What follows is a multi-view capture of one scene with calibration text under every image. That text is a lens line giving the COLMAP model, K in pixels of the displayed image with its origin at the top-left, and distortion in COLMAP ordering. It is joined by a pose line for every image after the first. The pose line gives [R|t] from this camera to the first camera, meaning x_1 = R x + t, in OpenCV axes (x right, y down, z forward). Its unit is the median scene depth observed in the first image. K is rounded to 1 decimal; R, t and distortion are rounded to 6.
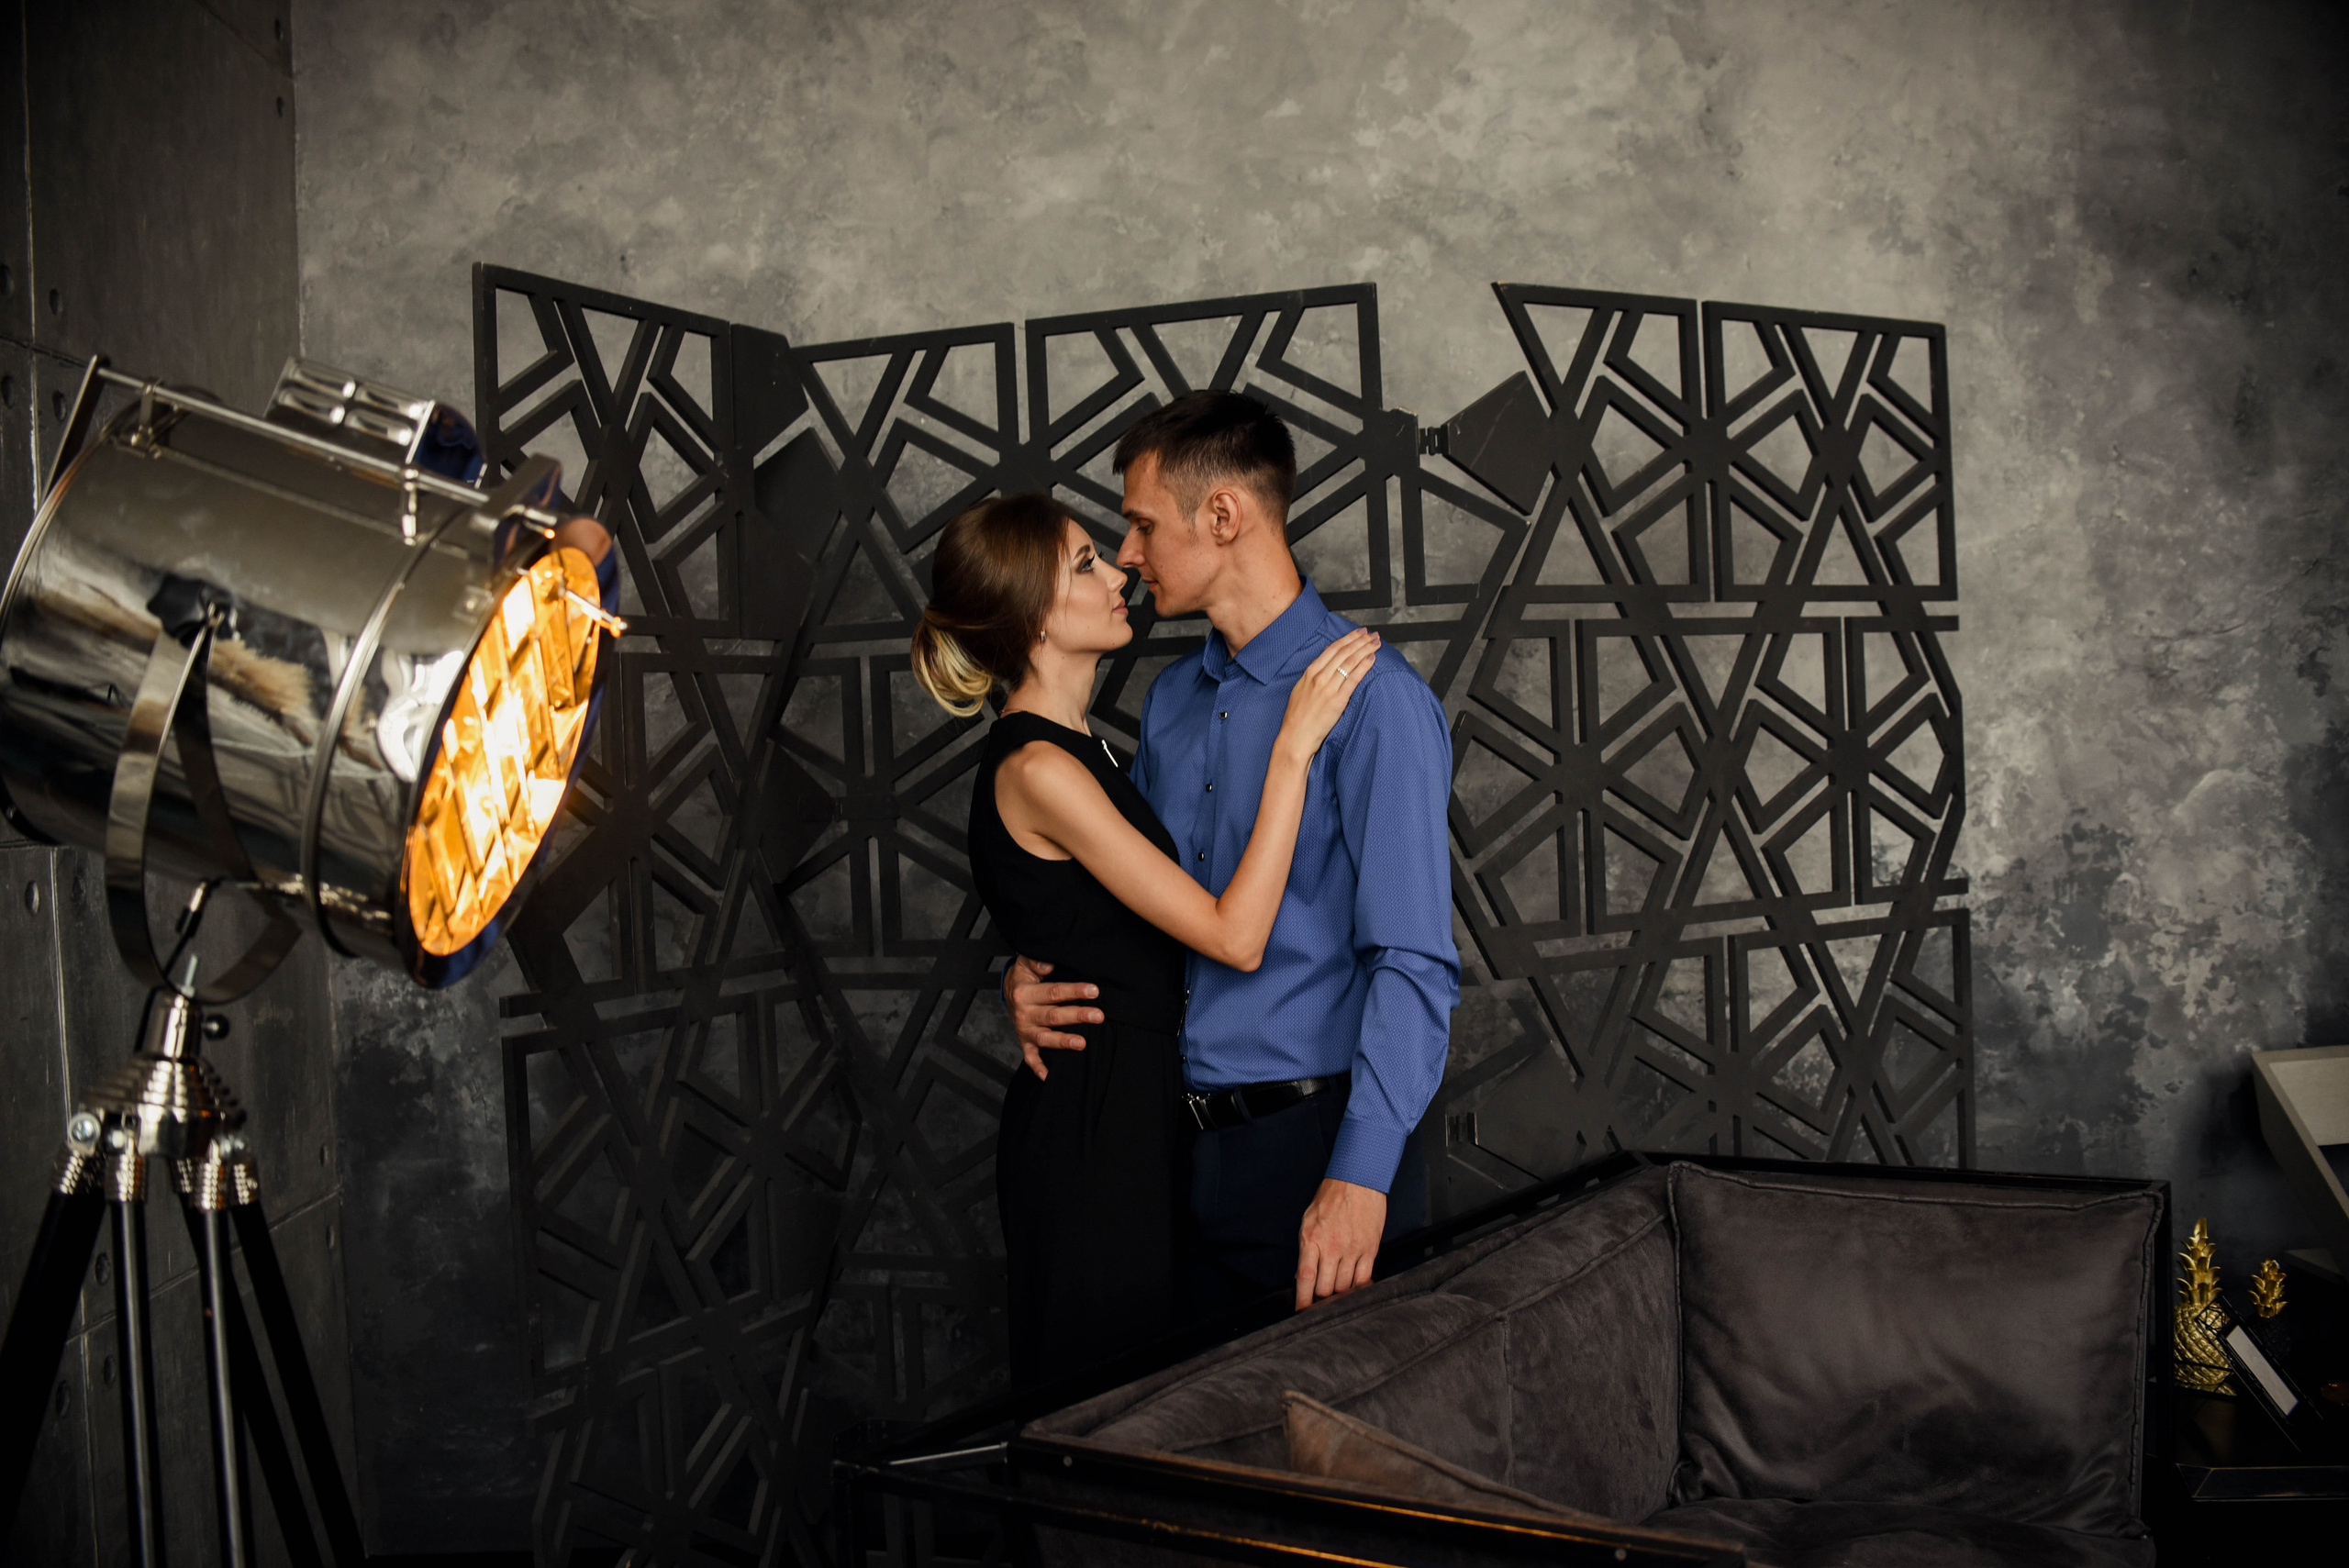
lens RADIAL K [[2372.8, 0, 1162.3], [0, 2372.8, 787.7], [0, 0, 1]] dist [-0.120258, 0.000000]
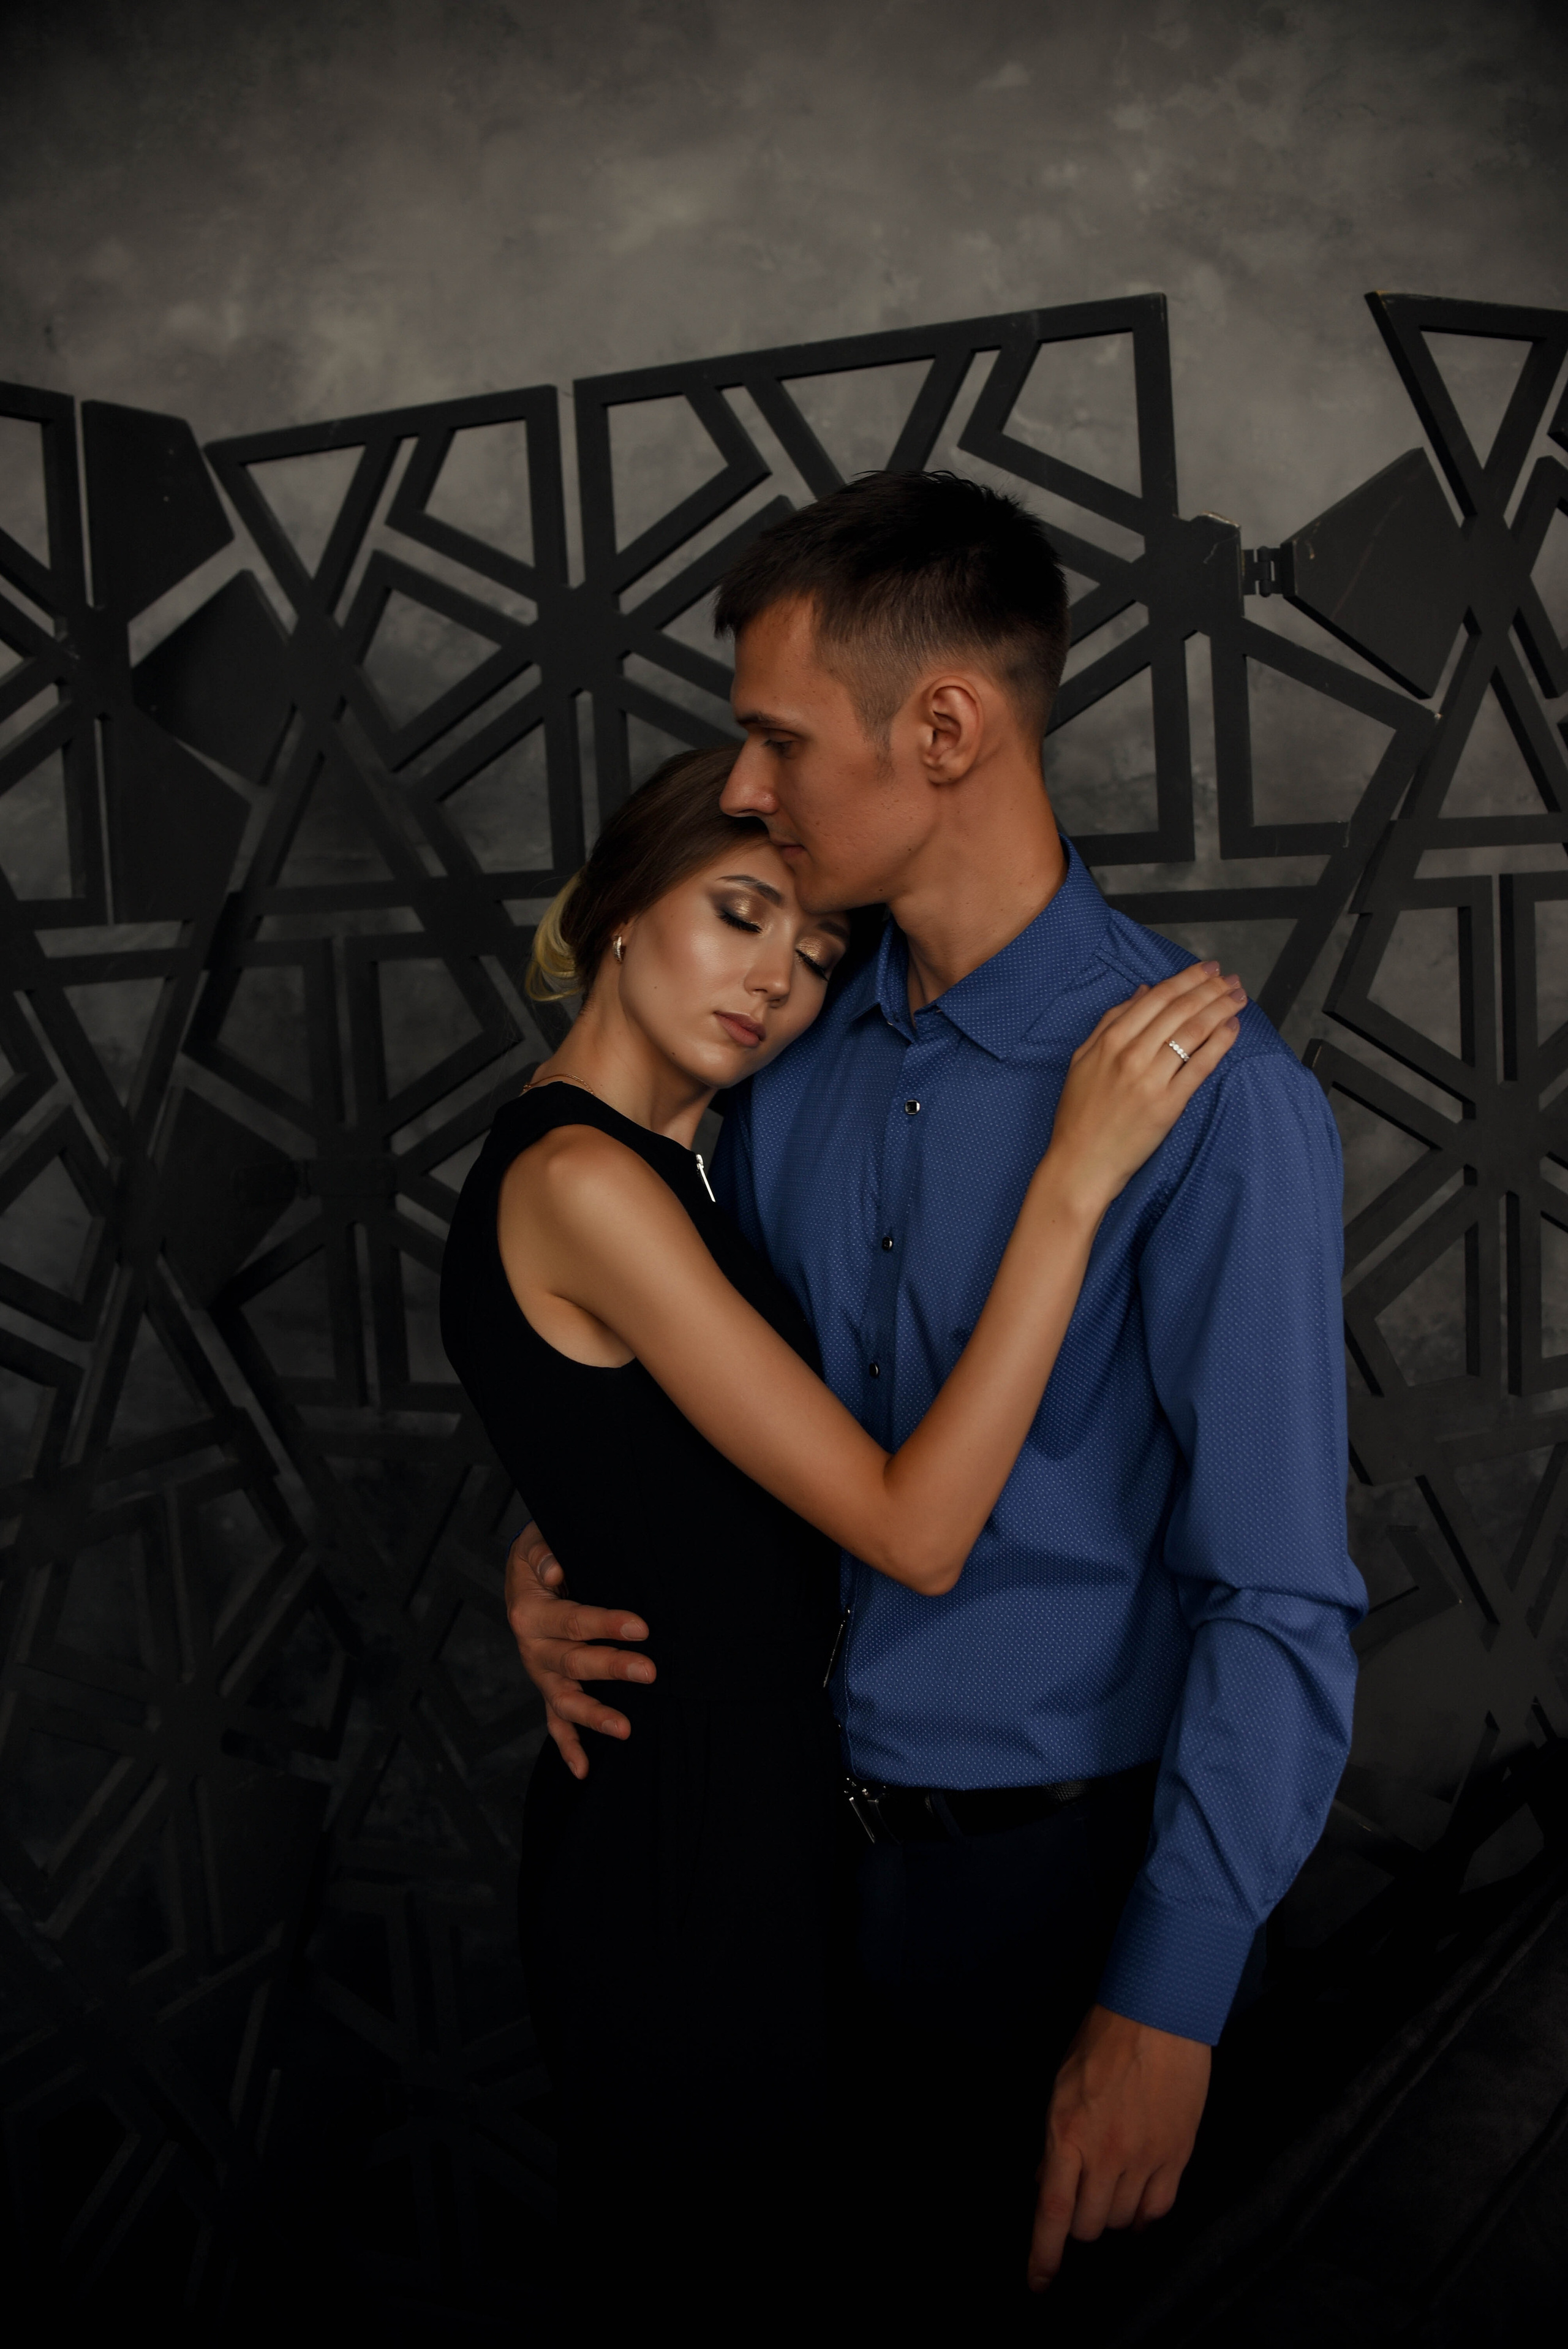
lens RADIAL K [[2372.6, 0, 787.0], [0, 2372.6, 1188.9], [0, 0, 1]] dist [-0.120258, 0.000000]
pose [[0.999508, -0.009128, -0.029995, 0.012515], [0.012150, 0.994694, 0.102160, -0.053640], [0.028904, -0.102474, 0.994316, 0.391562]]
